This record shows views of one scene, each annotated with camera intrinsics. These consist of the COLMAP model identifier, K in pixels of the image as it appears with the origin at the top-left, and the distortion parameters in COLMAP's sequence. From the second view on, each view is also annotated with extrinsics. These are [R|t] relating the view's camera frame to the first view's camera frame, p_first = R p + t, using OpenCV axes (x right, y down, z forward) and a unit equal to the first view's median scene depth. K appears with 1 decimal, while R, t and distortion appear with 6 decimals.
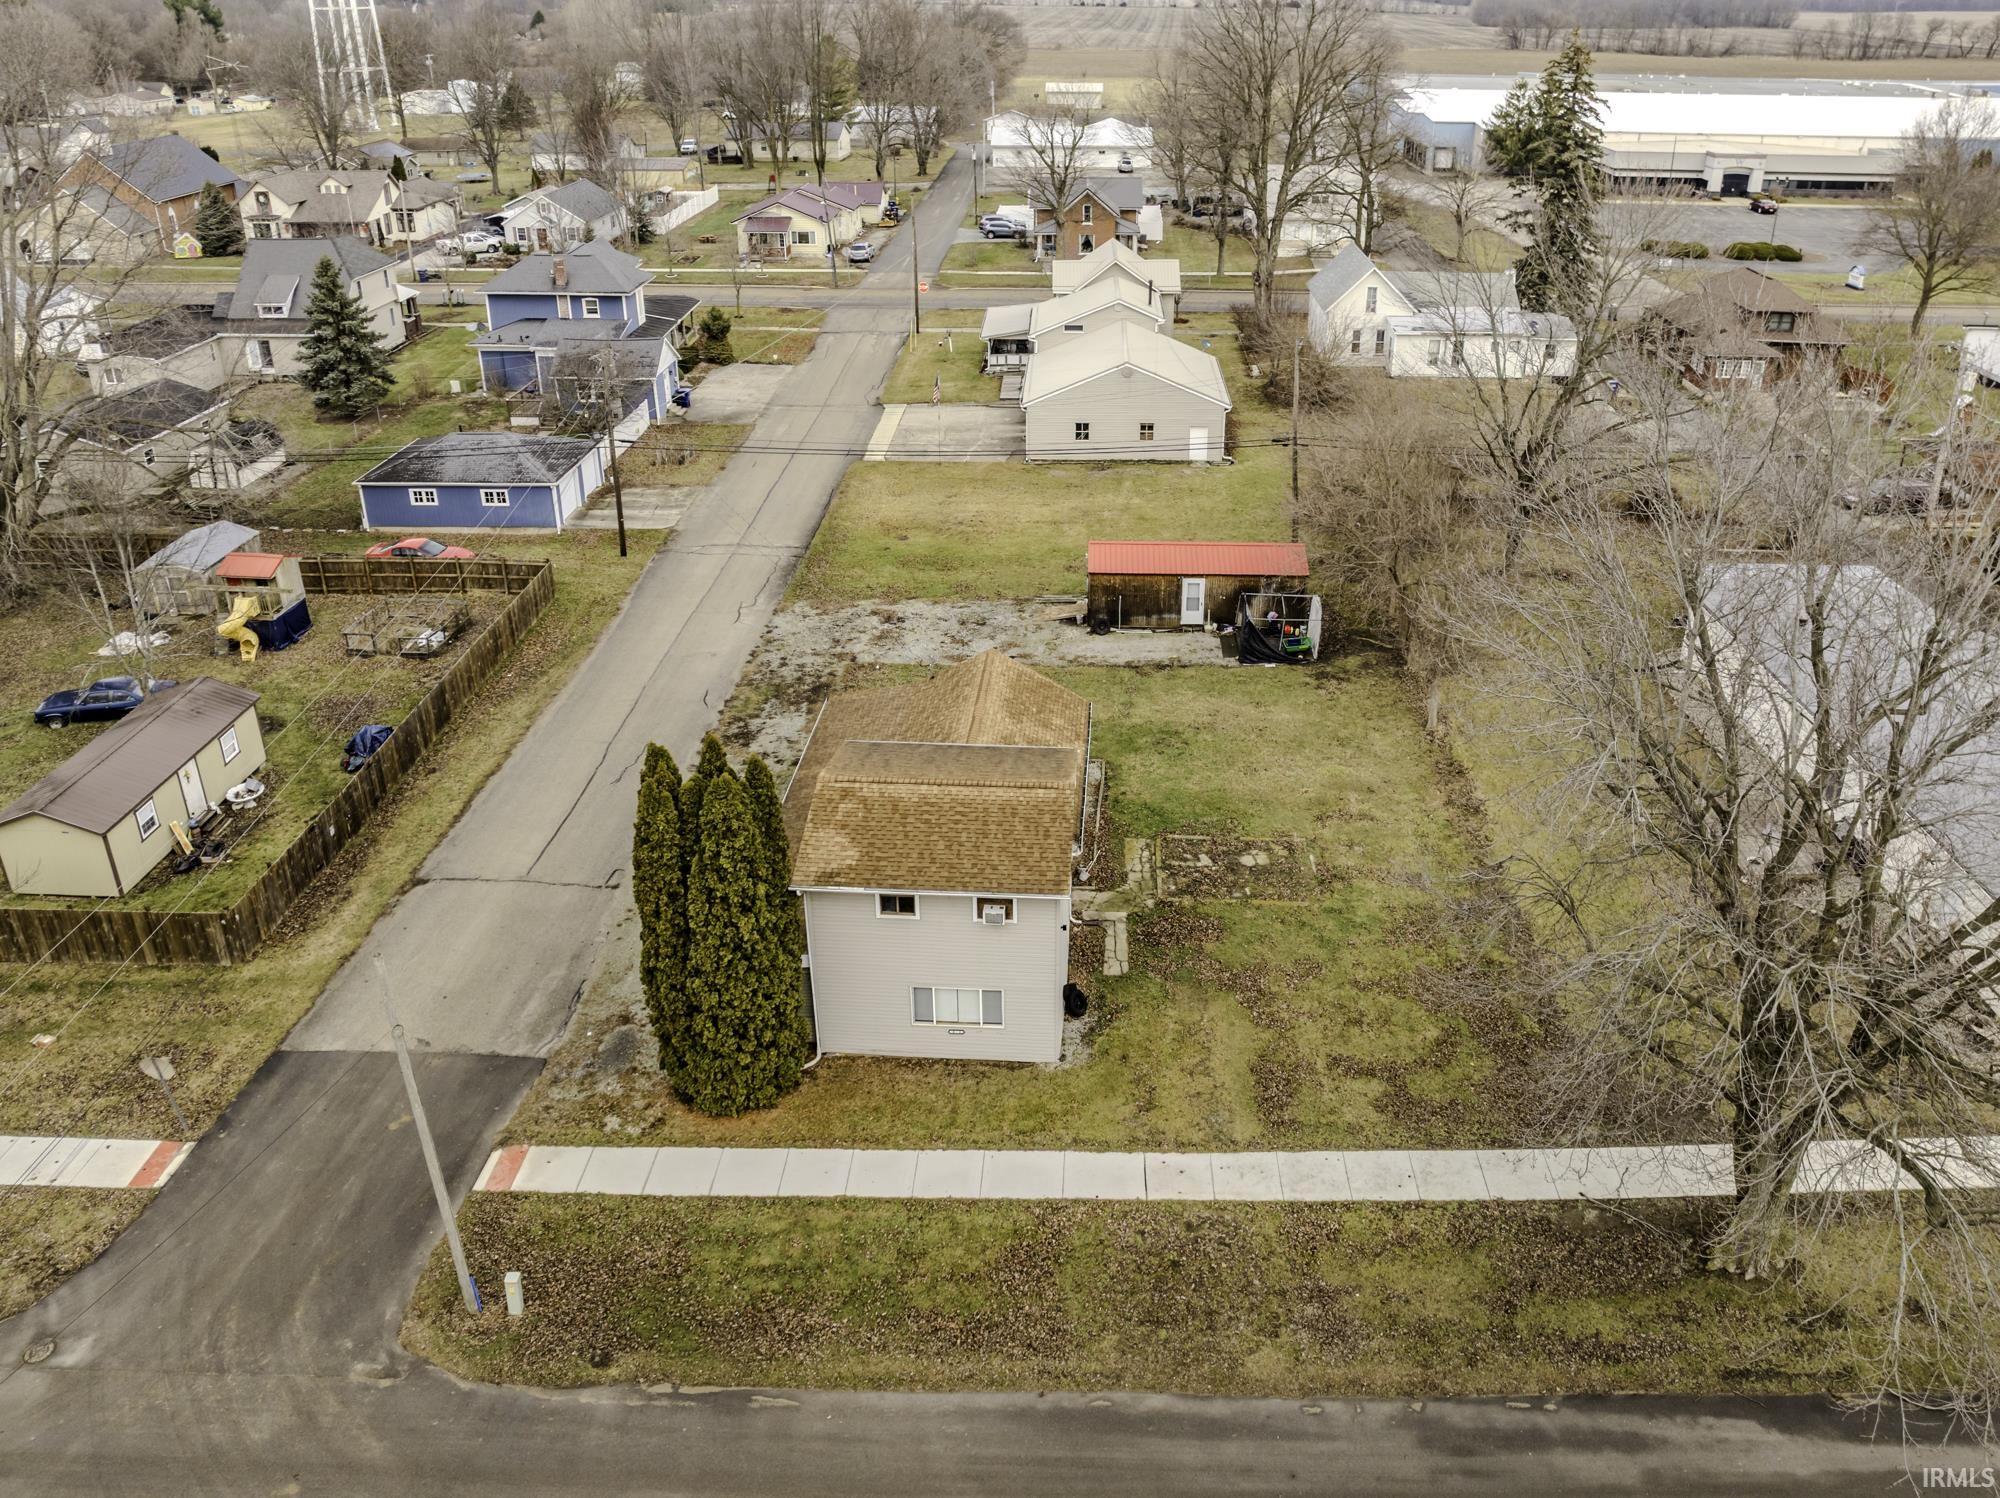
lens RADIAL K [[1466.4, 0, 1000.0], [0, 1466.4, 749.0], [0, 0, 1]] dist [0.002410, -0.000993]
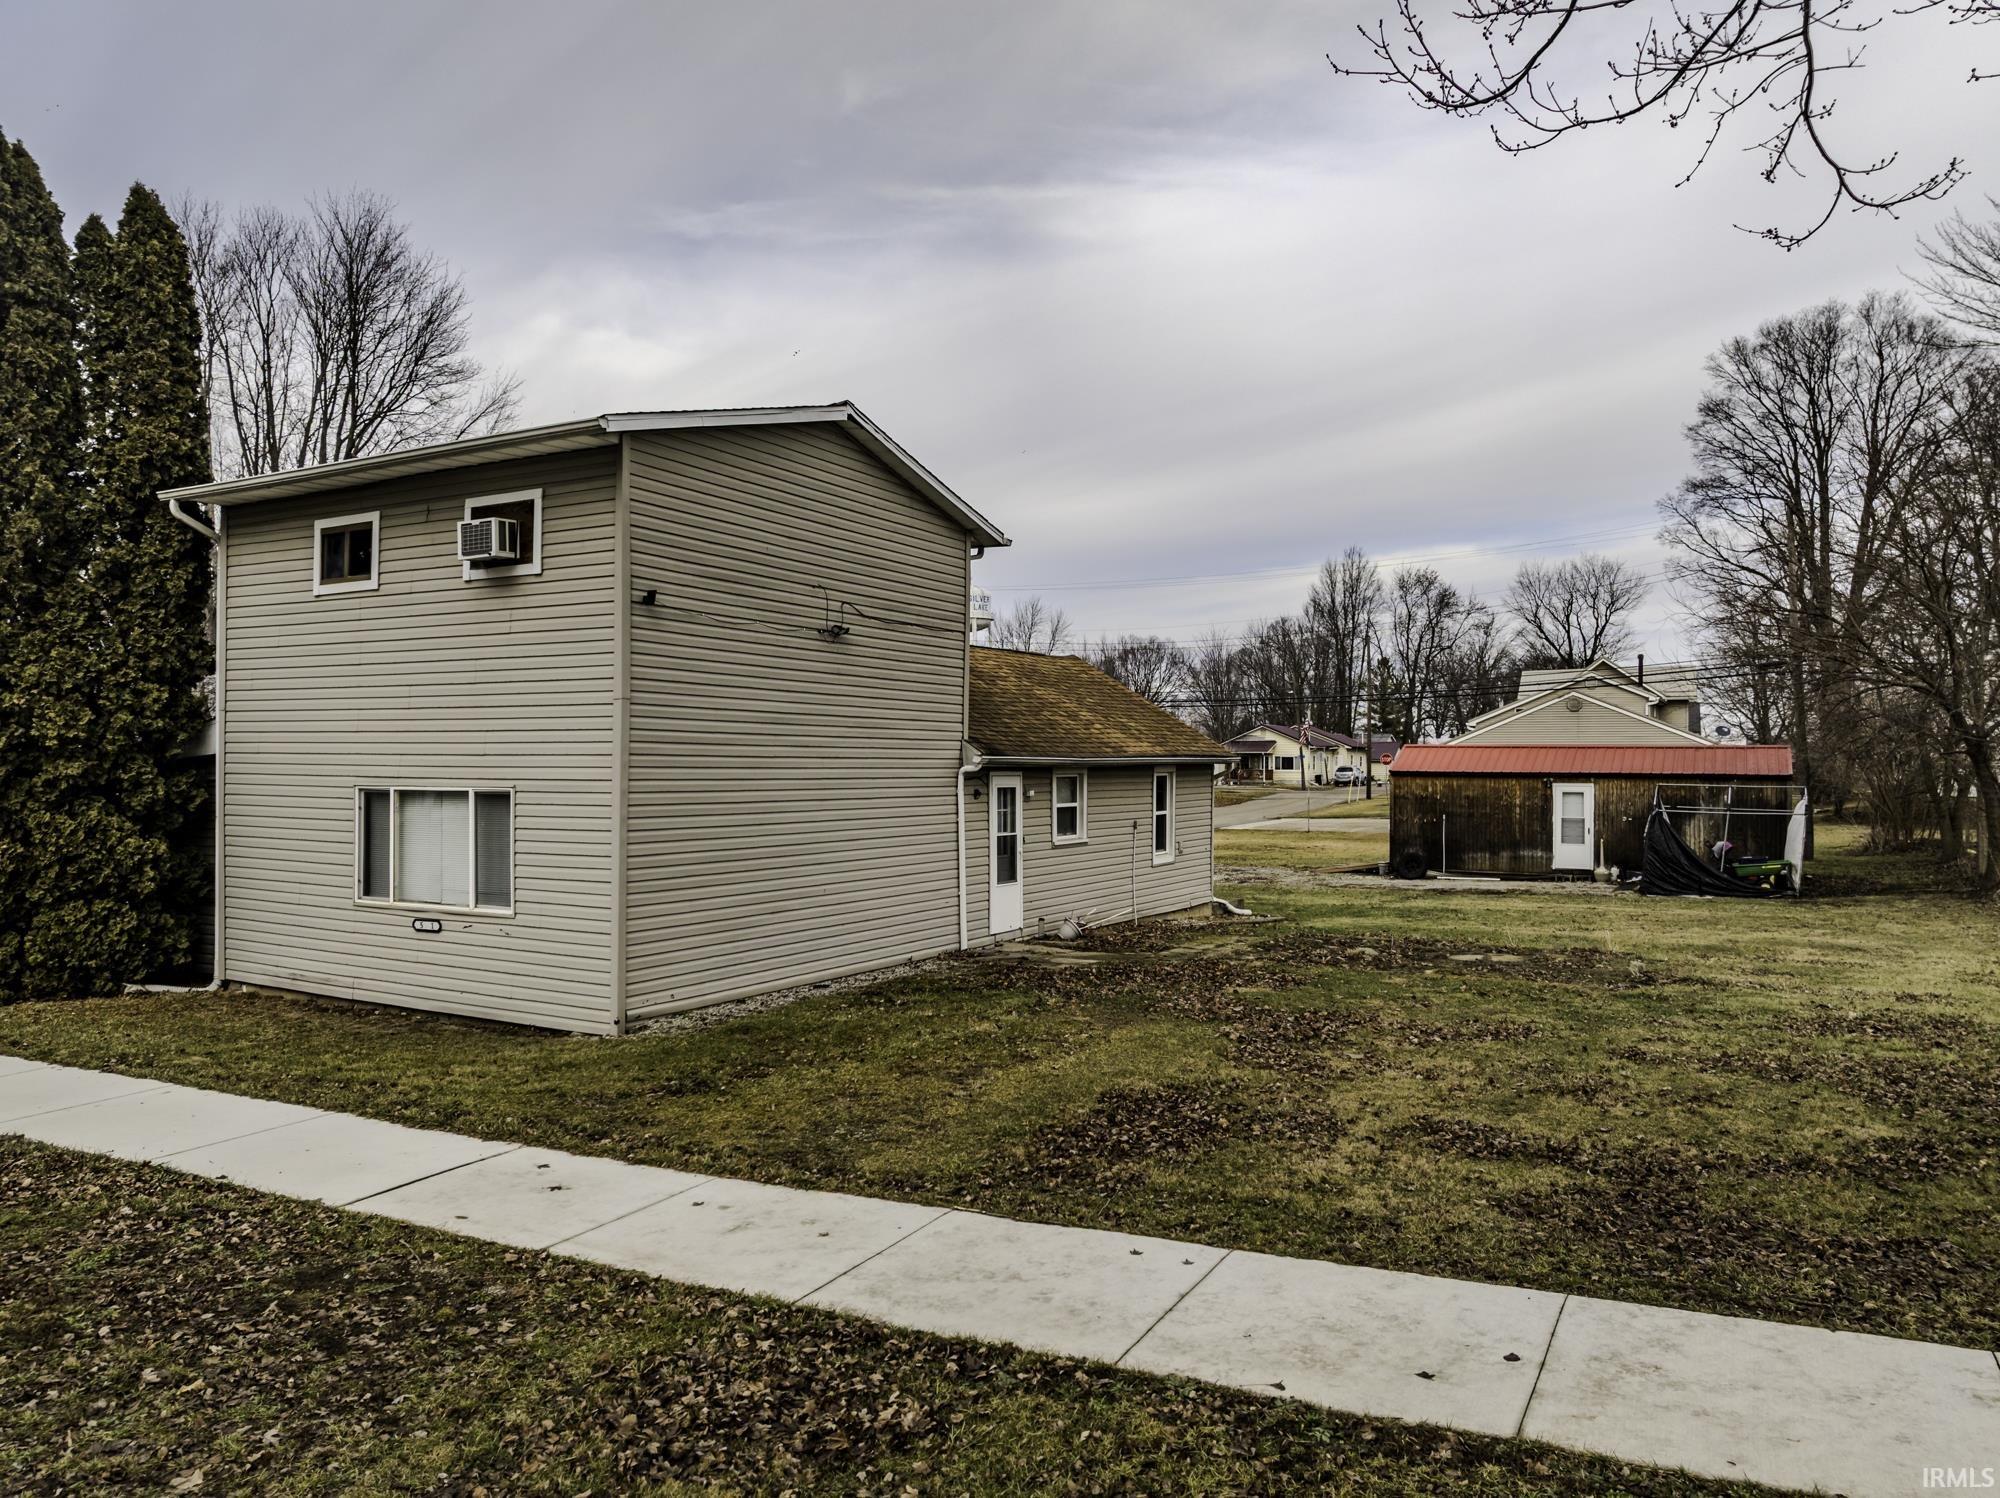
lens RADIAL K [[1412.2, 0, 933.0], [0, 1412.2, 816.7], [0, 0, 1]] dist [-0.005361, -0.003386]
pose [[0.890640, 0.029248, -0.453767, 0.204013], [-0.225889, 0.894541, -0.385709, 0.219466], [0.394632, 0.446029, 0.803321, 0.566973]]
